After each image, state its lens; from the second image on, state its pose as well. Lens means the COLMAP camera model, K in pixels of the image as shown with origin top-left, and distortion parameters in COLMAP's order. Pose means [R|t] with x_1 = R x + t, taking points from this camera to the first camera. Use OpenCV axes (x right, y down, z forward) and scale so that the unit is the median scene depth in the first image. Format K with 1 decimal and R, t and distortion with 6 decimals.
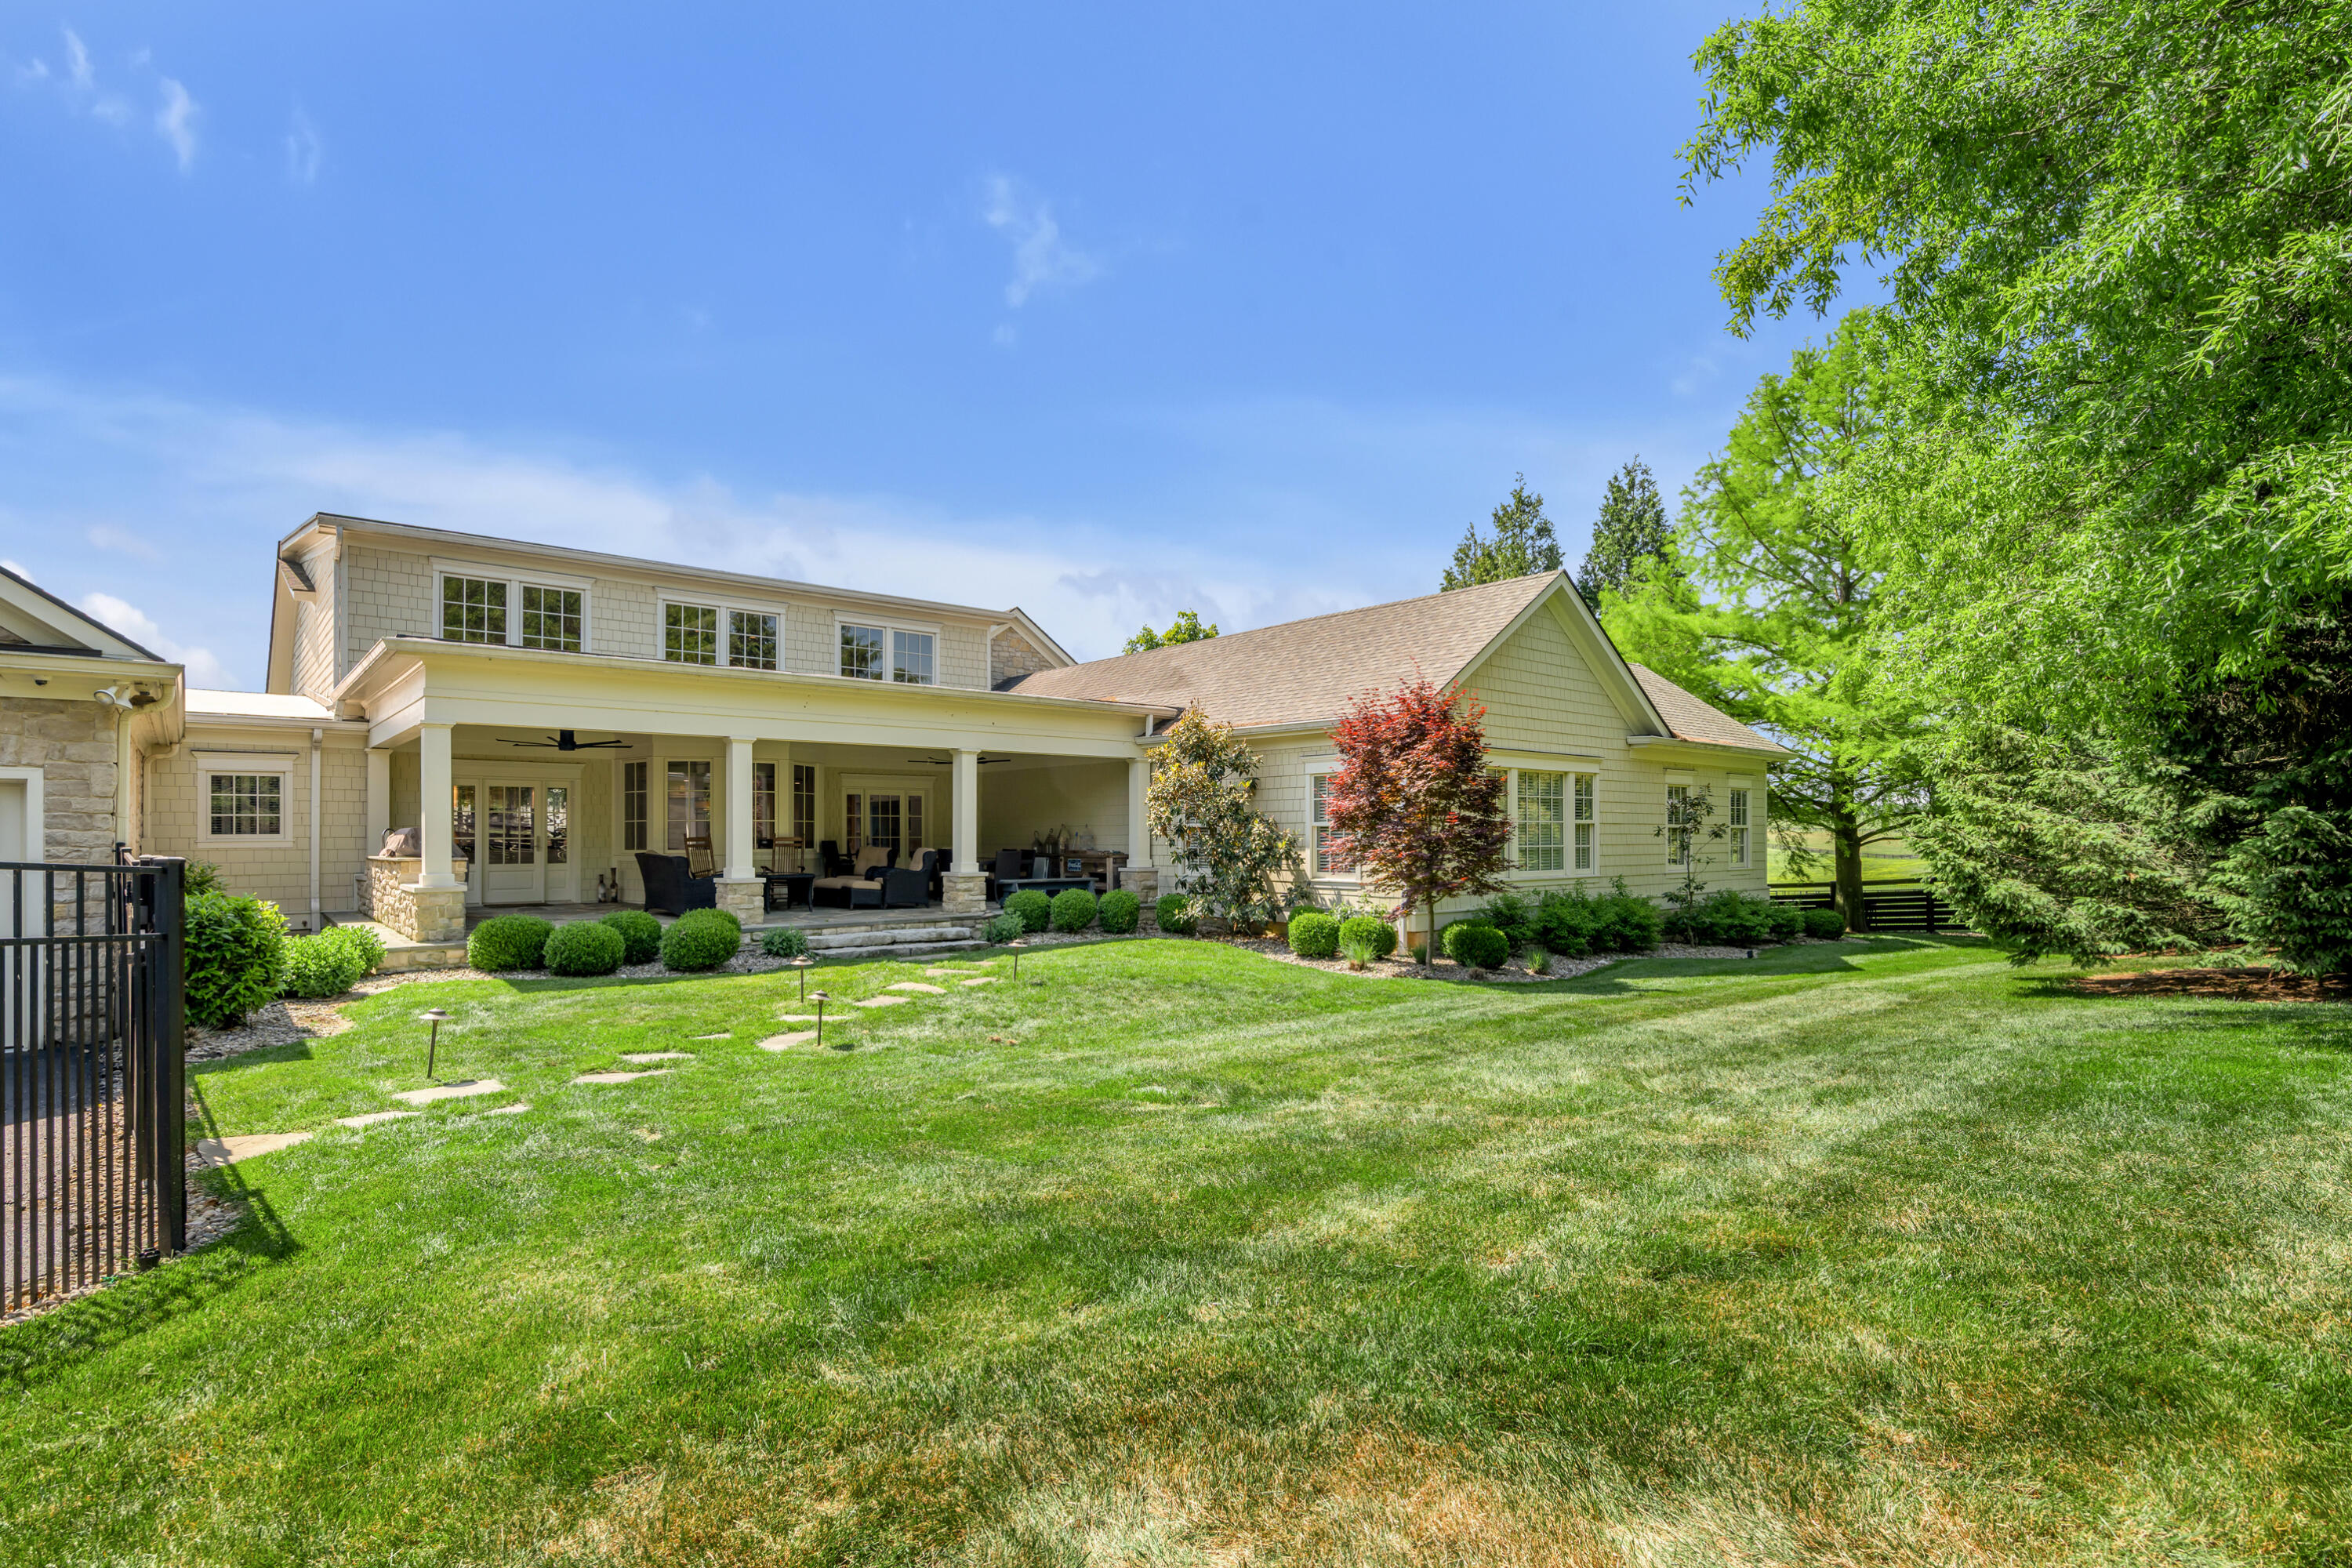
lens RADIAL K [[1178.3, 0, 1176.0], [0, 1178.3, 784.0], [0, 0, 1]] dist [-0.003410, -0.000619]
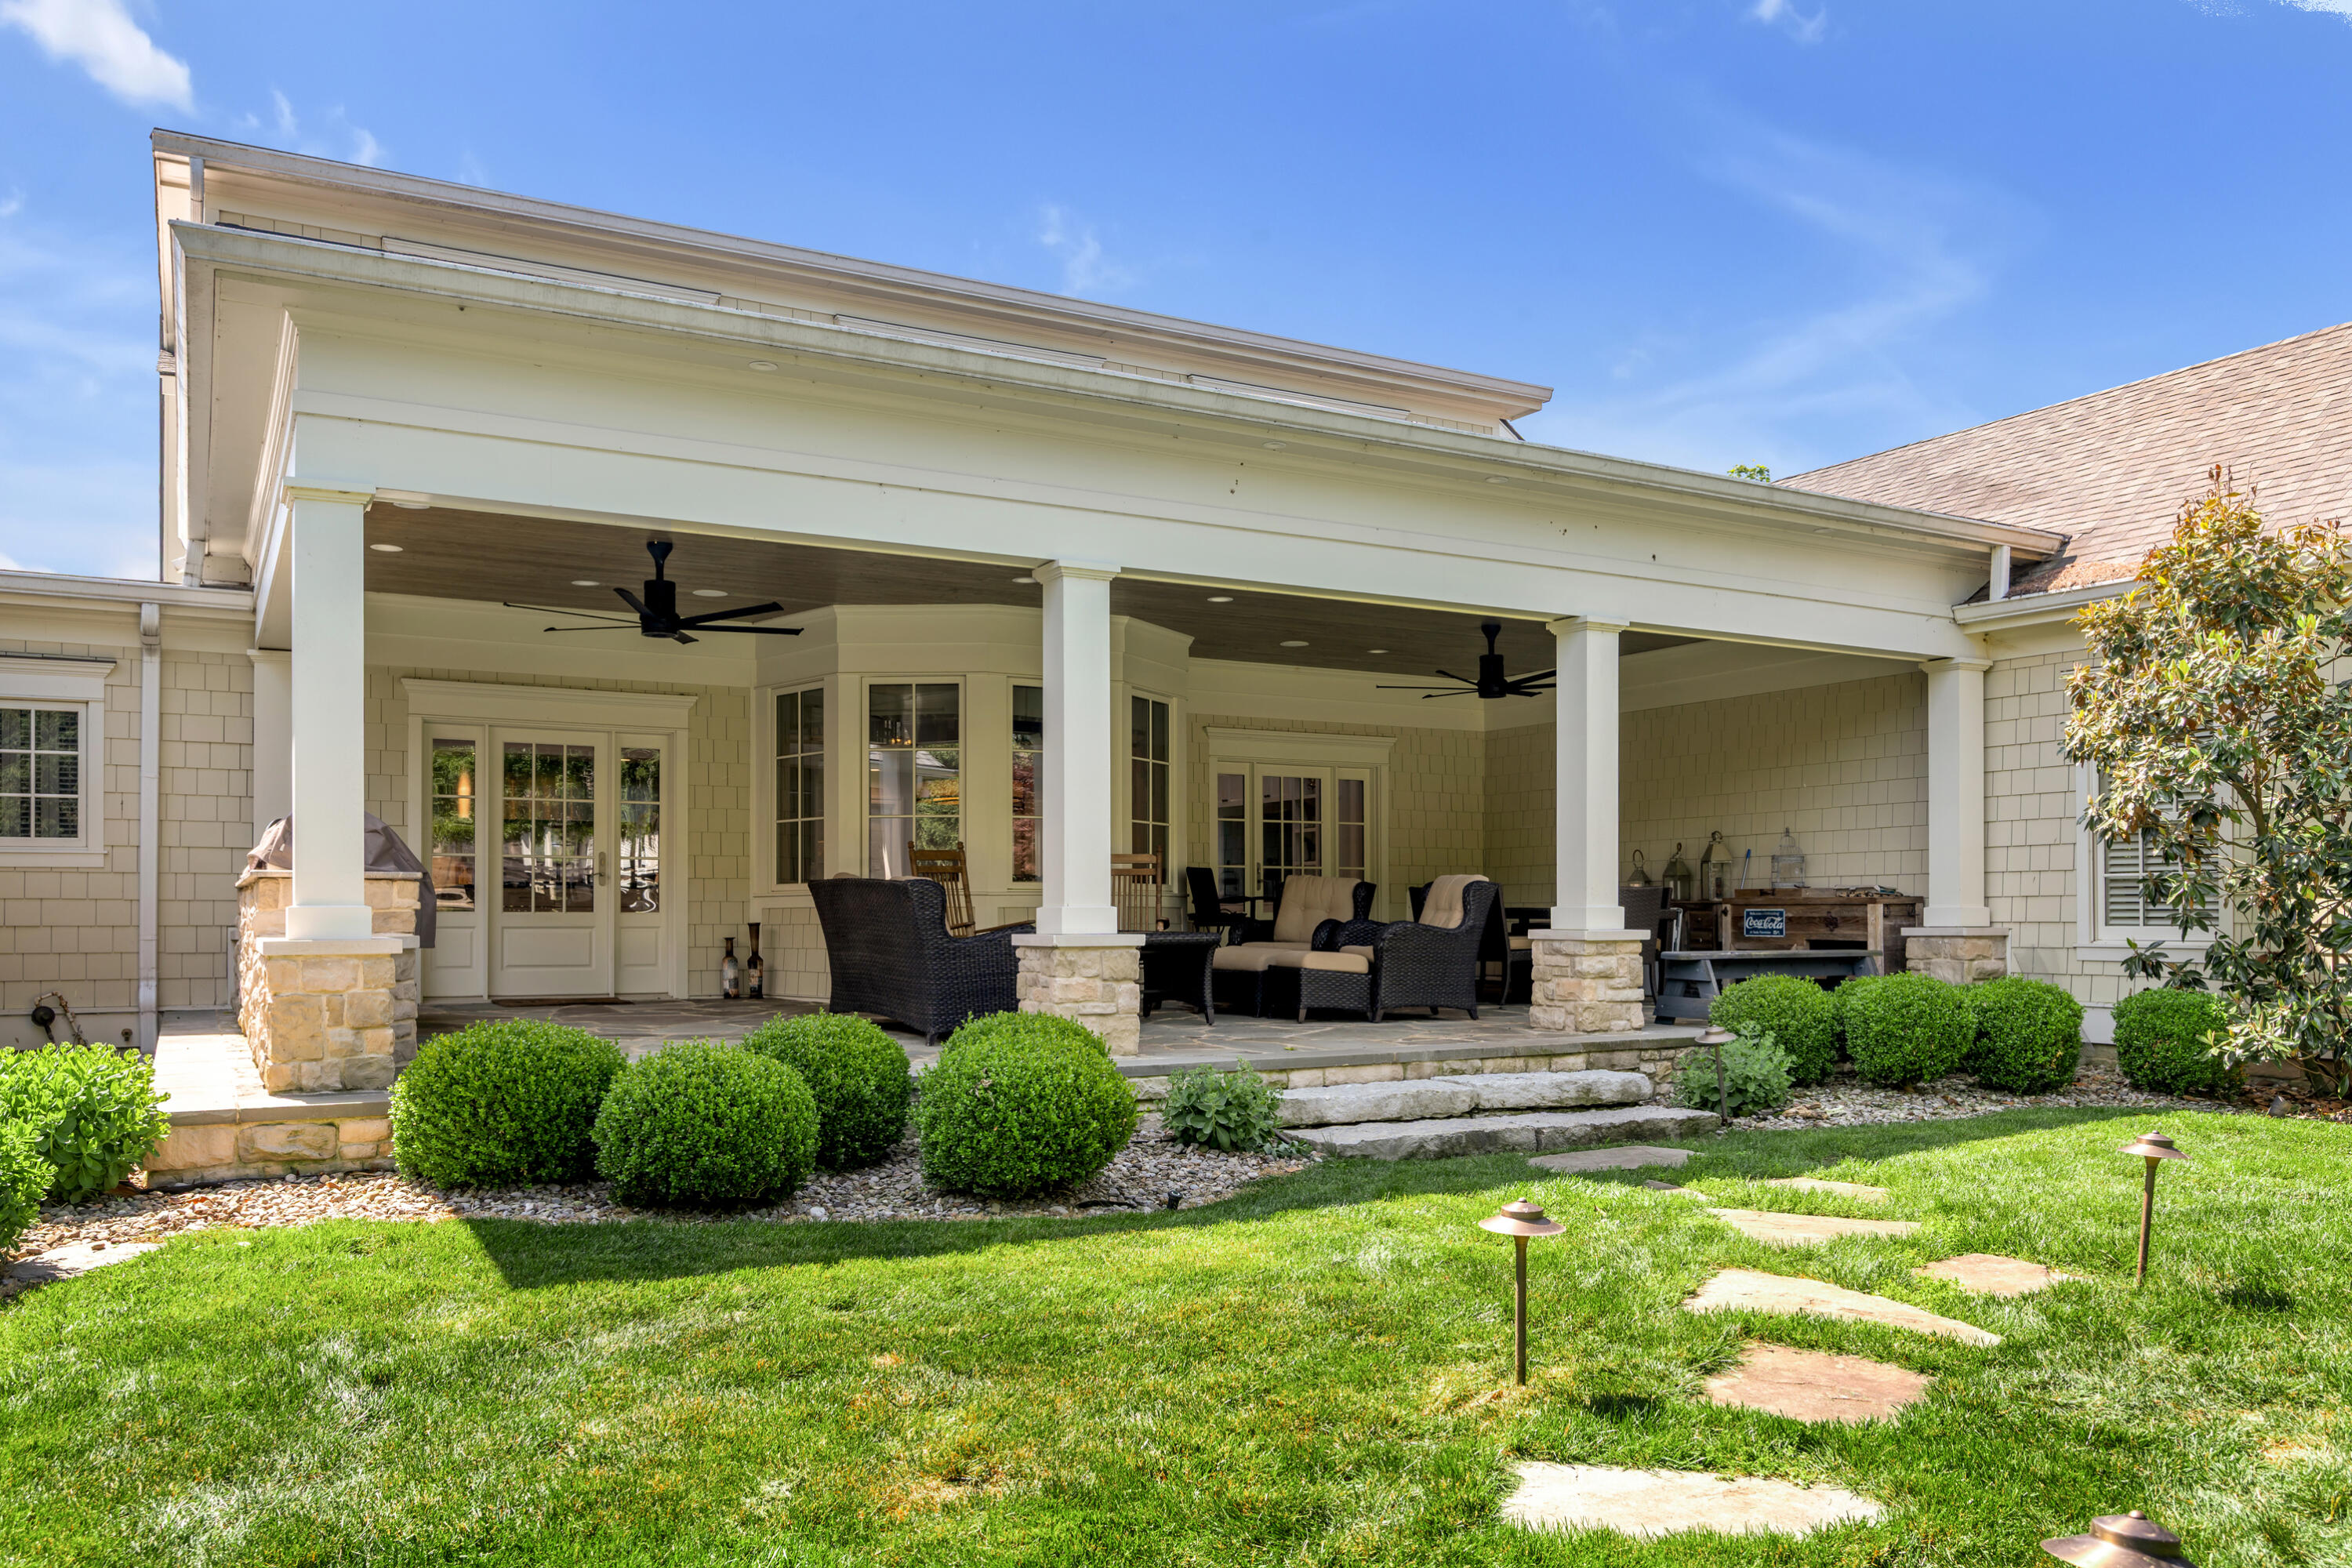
lens RADIAL K [[1807.5, 0, 1176.0], [0, 1807.5, 784.0], [0, 0, 1]] dist [-0.008524, -0.003010]
pose [[0.980137, -0.013013, -0.197893, -0.202871], [0.007287, 0.999534, -0.029636, 0.044650], [0.198186, 0.027606, 0.979776, 0.392867]]
